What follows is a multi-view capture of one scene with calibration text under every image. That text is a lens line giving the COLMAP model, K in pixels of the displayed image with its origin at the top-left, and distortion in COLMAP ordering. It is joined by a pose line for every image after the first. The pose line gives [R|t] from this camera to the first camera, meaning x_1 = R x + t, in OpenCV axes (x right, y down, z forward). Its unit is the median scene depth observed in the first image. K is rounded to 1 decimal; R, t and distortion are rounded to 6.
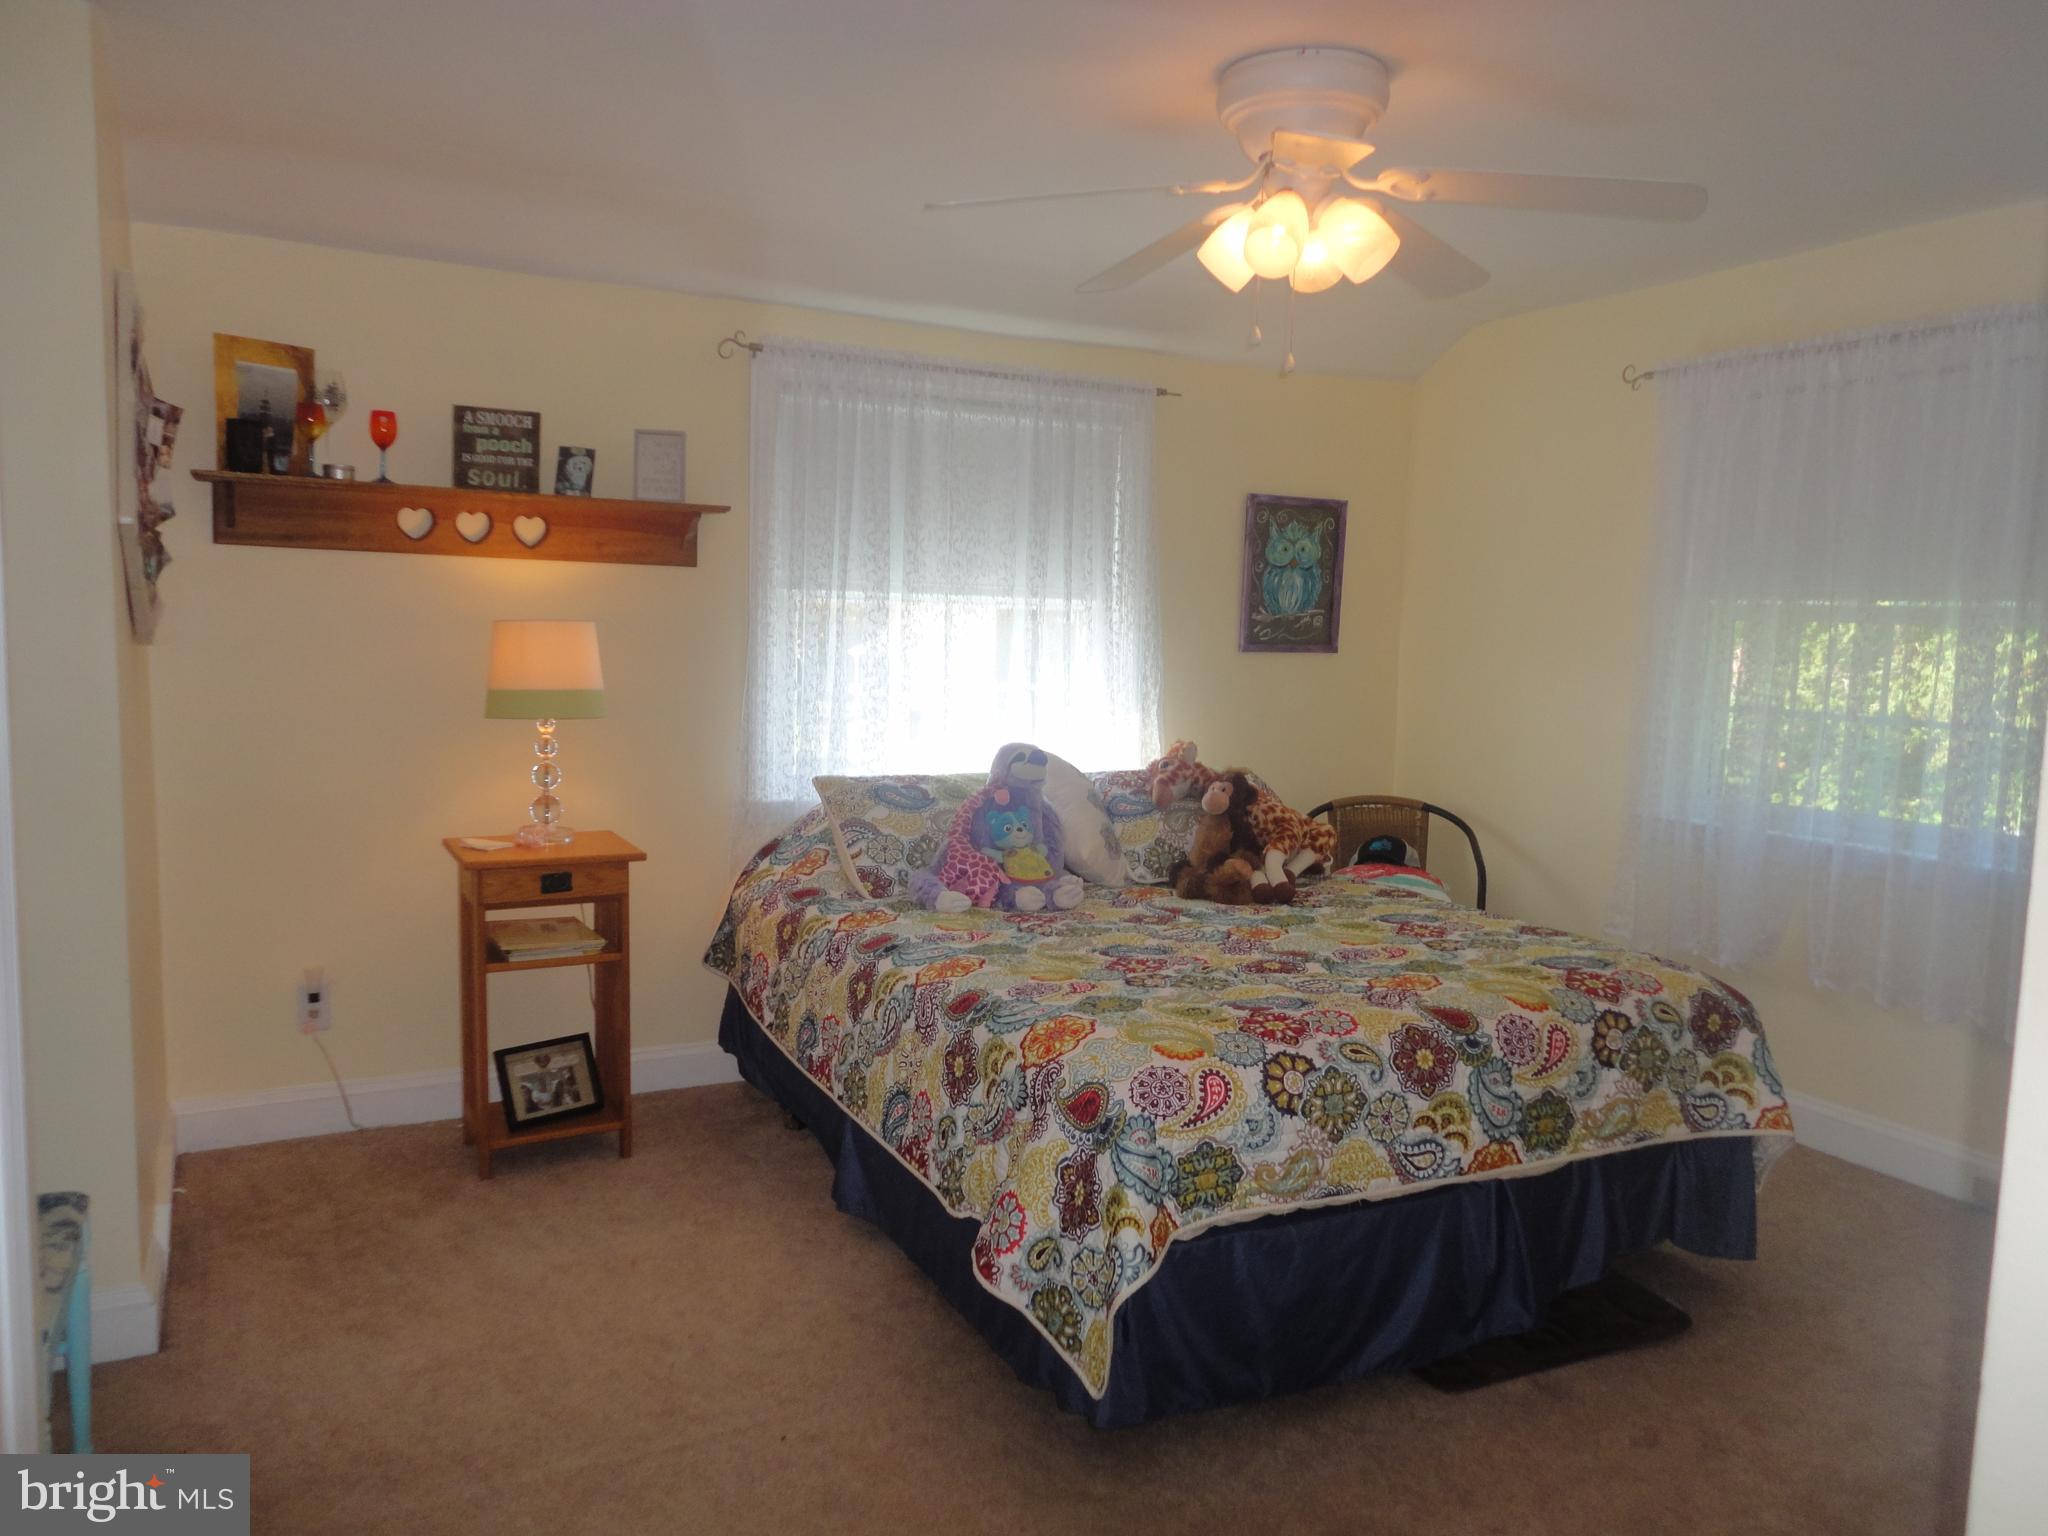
lens RADIAL K [[1512.4, 0, 1019.8], [0, 1512.4, 764.0], [0, 0, 1]] dist [-0.003279, 0.010823]
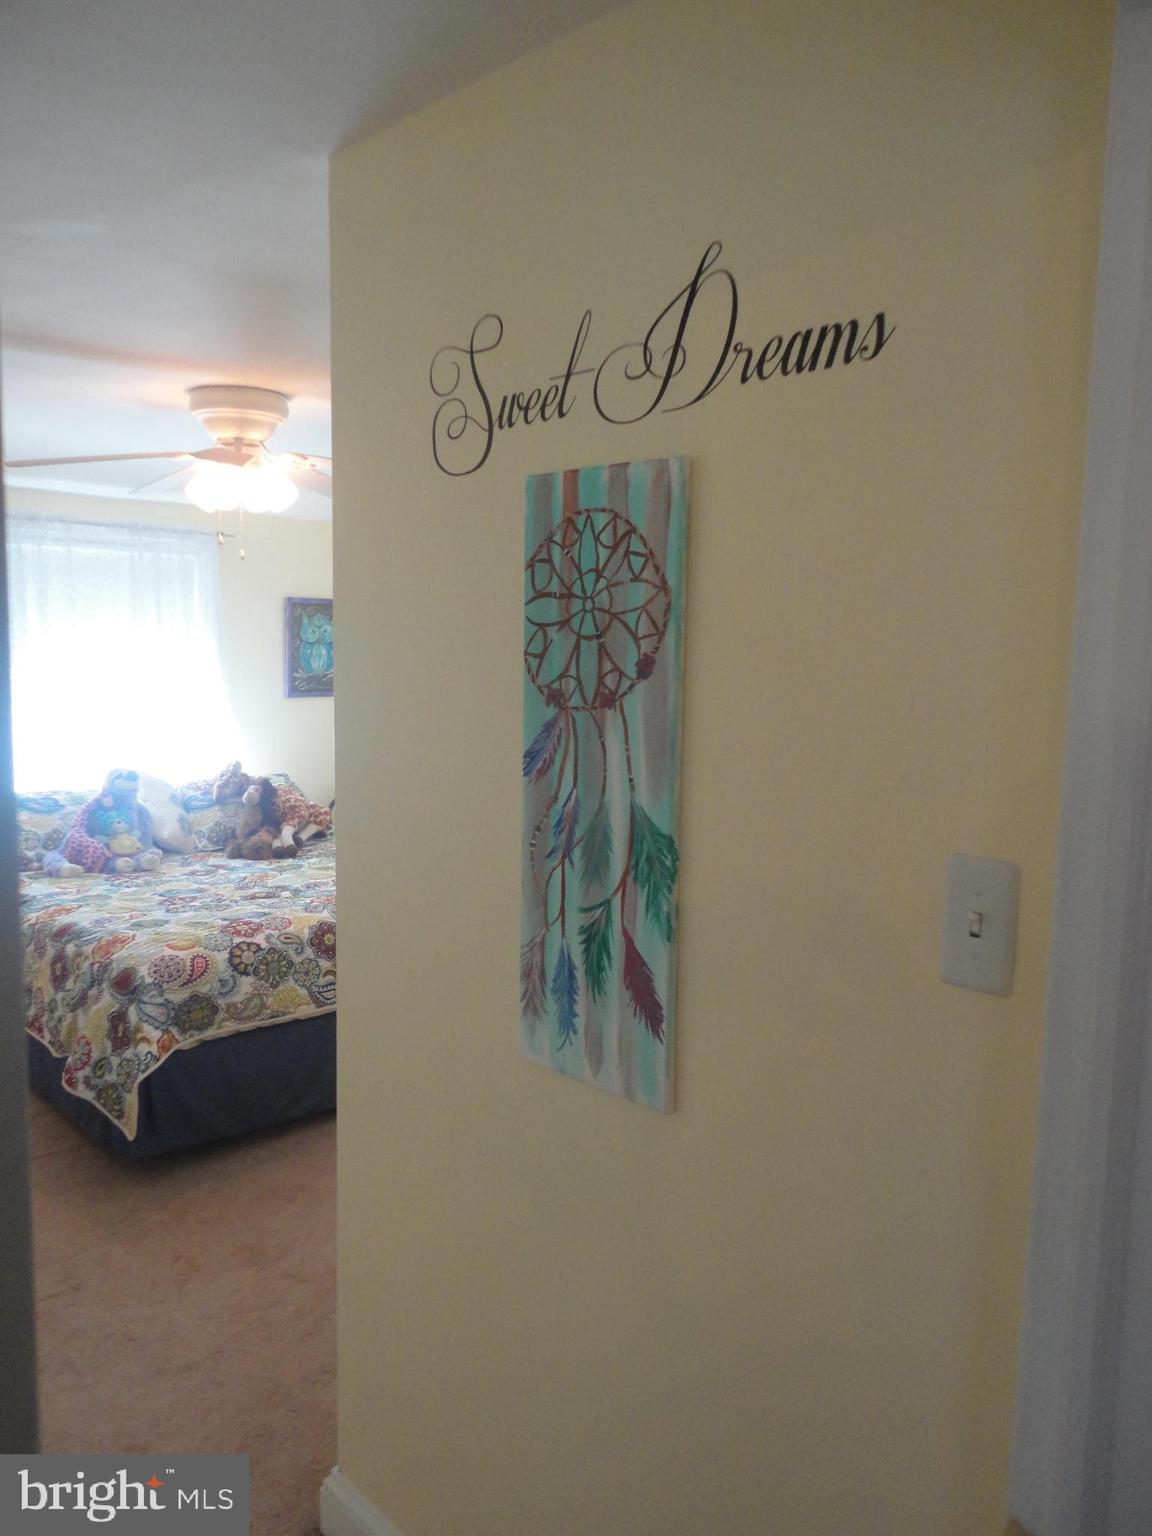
lens RADIAL K [[1134.3, 0, 576.4], [0, 1134.3, 763.6], [0, 0, 1]] dist [-0.003279, 0.010823]
pose [[0.953934, -0.041629, 0.297115, 0.145563], [0.038081, 0.999118, 0.017722, -0.028050], [-0.297591, -0.005591, 0.954677, -0.374167]]
